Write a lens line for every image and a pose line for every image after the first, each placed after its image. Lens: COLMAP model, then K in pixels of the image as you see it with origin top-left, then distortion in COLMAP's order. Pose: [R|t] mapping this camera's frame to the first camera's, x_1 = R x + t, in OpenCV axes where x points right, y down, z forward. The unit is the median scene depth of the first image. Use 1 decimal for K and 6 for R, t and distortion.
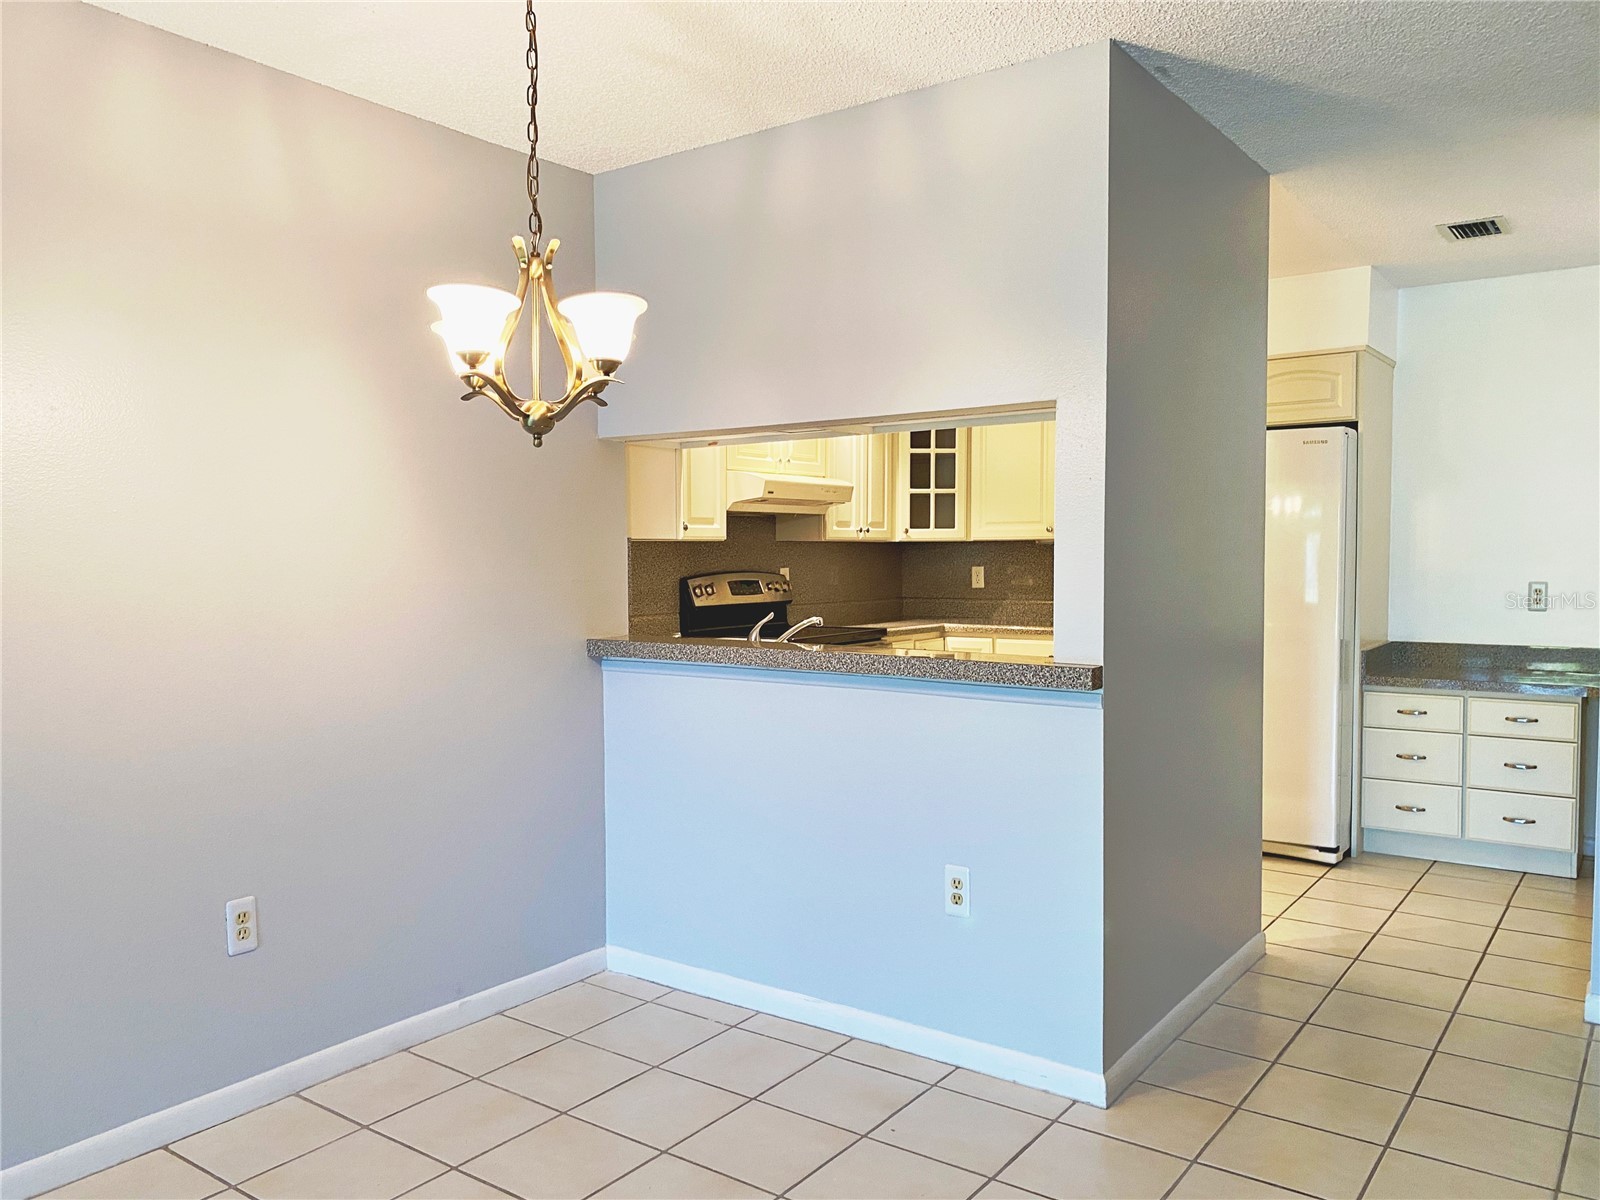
lens RADIAL K [[1222.8, 0, 794.8], [0, 1222.8, 604.6], [0, 0, 1]] dist [0.003512, -0.004042]
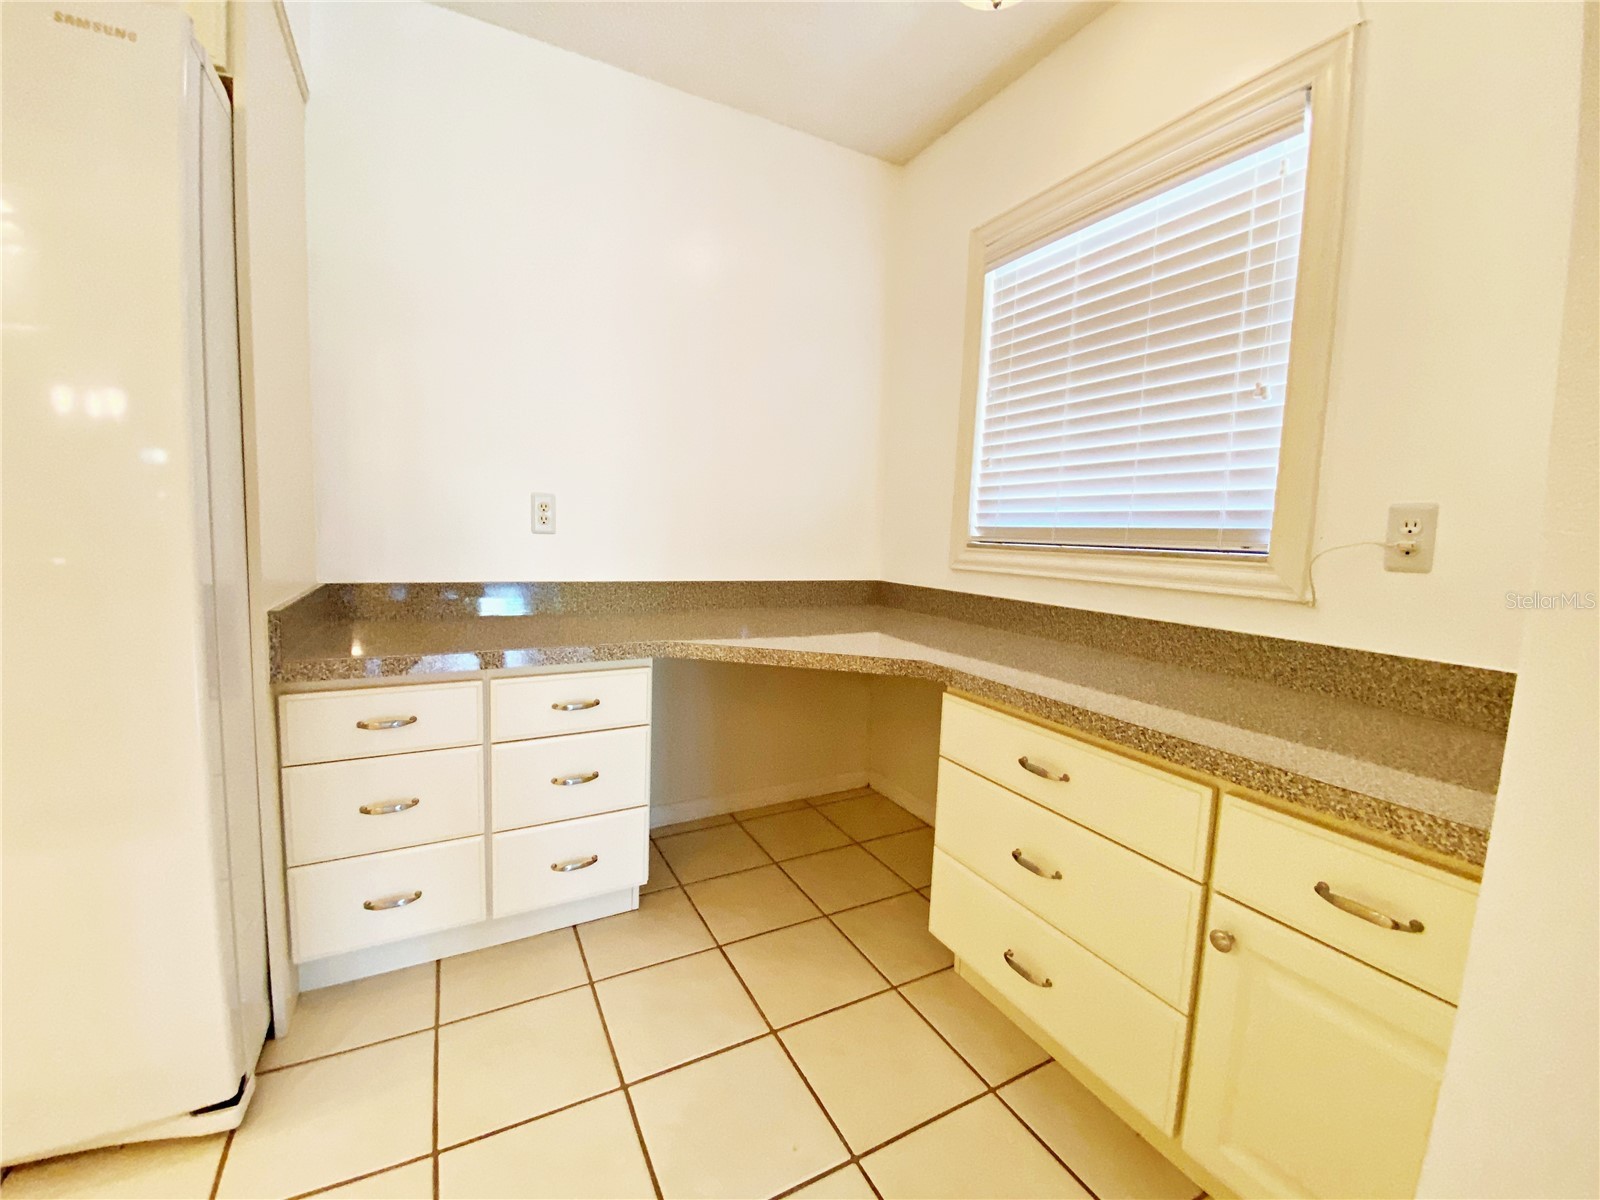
lens RADIAL K [[643.3, 0, 796.8], [0, 643.3, 593.0], [0, 0, 1]] dist [0.002899, -0.014283]
pose [[0.393785, -0.064649, 0.916926, 0.318003], [0.005406, 0.997669, 0.068020, 0.014831], [-0.919187, -0.021829, 0.393217, 0.717603]]
